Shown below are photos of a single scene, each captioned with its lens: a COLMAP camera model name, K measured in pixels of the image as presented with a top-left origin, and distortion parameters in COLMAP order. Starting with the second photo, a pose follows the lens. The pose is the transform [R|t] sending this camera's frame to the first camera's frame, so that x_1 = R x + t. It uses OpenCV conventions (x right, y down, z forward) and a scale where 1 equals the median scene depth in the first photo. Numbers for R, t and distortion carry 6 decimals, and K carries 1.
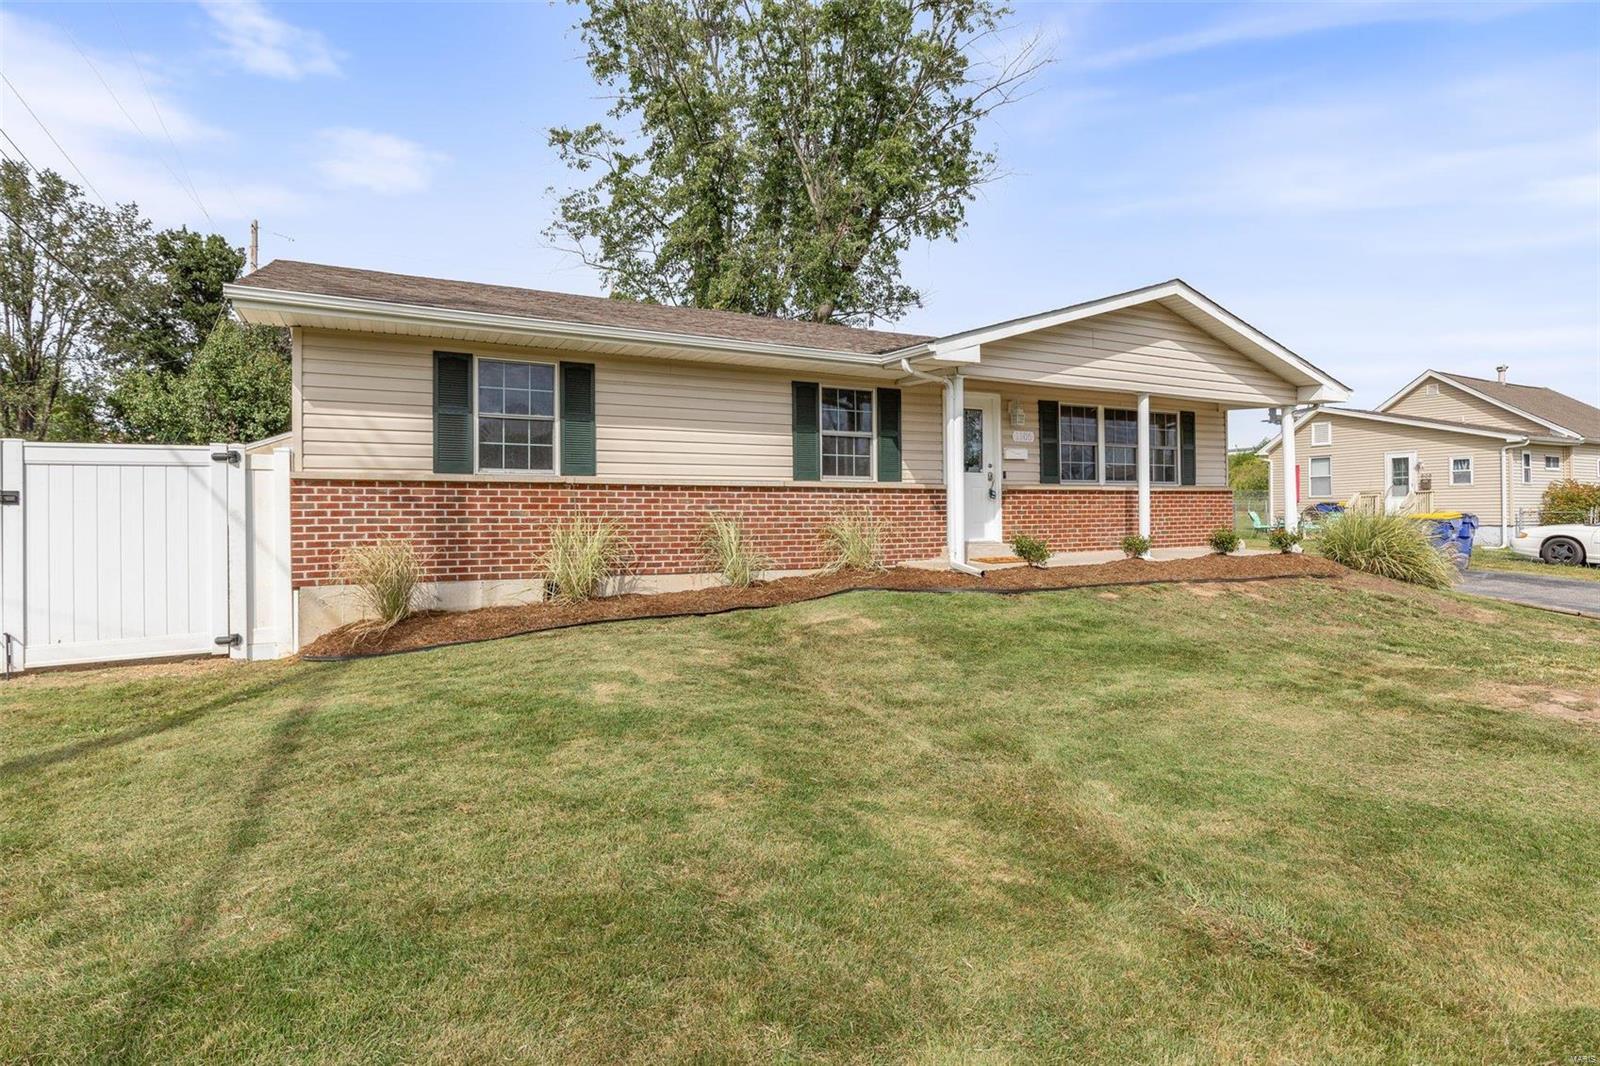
lens RADIAL K [[887.2, 0, 853.4], [0, 887.2, 510.8], [0, 0, 1]] dist [0.000732, 0.000595]
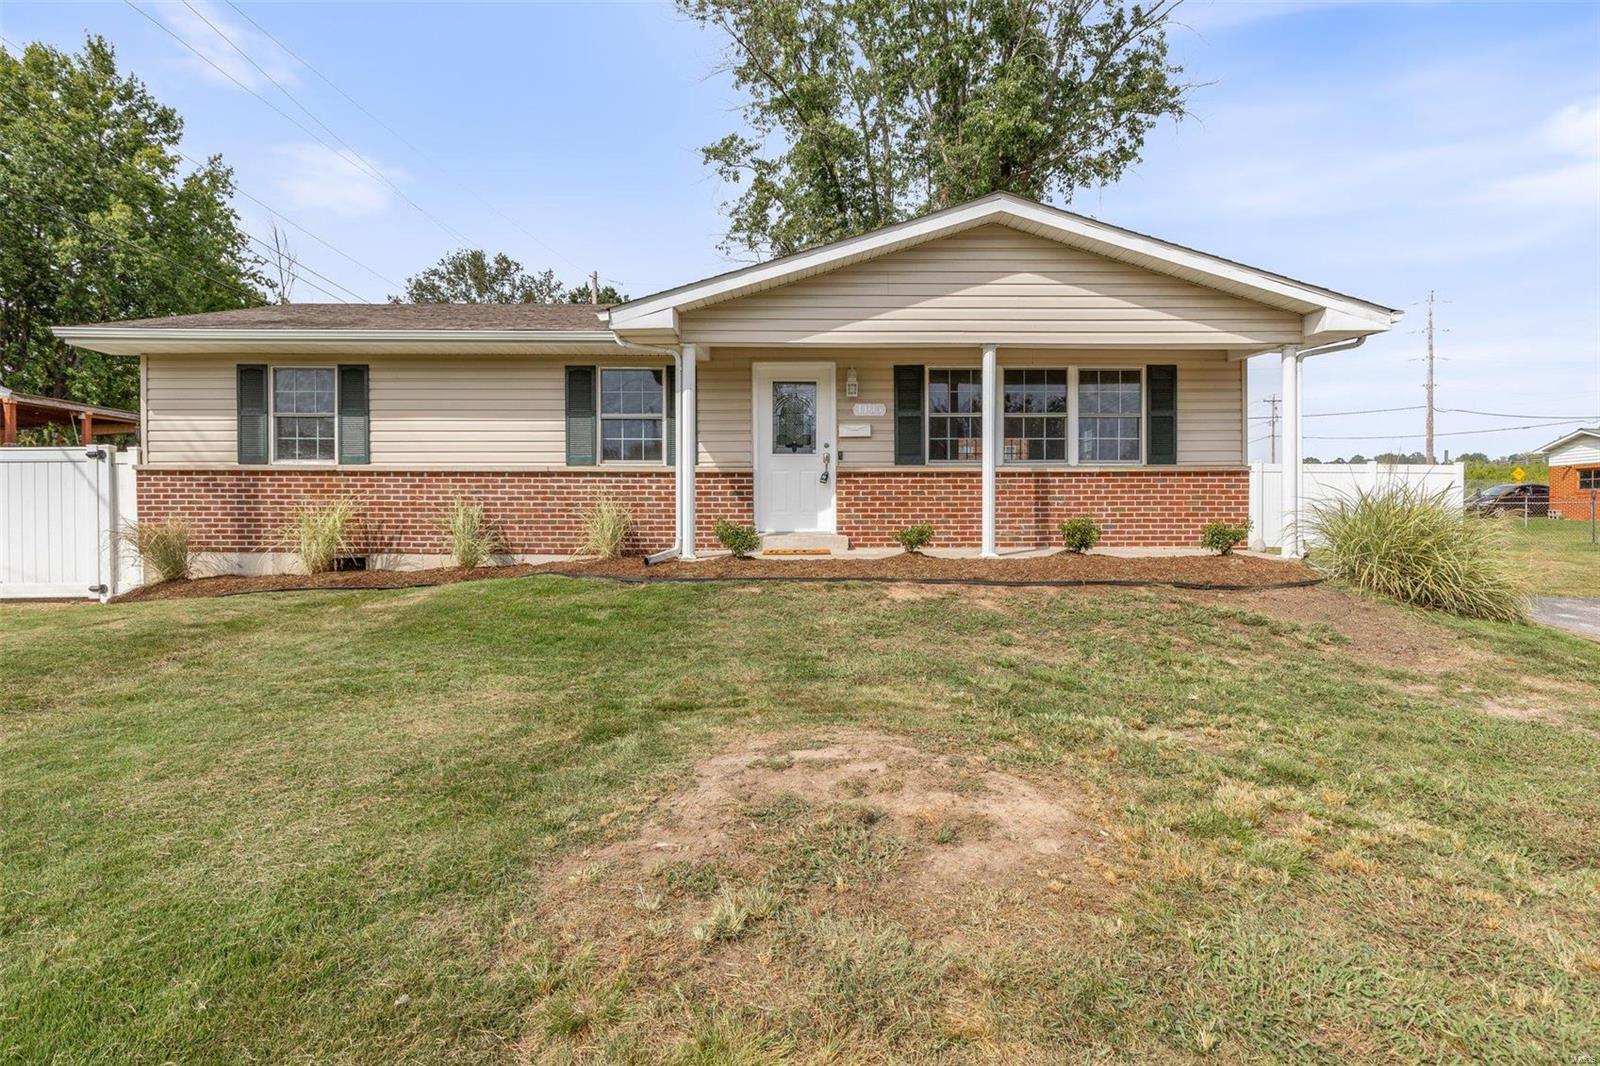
lens RADIAL K [[908.1, 0, 800.0], [0, 908.1, 533.0], [0, 0, 1]] dist [-0.004061, -0.000491]
pose [[0.861729, 0.011889, -0.507230, 0.694387], [-0.003732, 0.999847, 0.017096, 0.023819], [0.507356, -0.012839, 0.861641, 0.258877]]
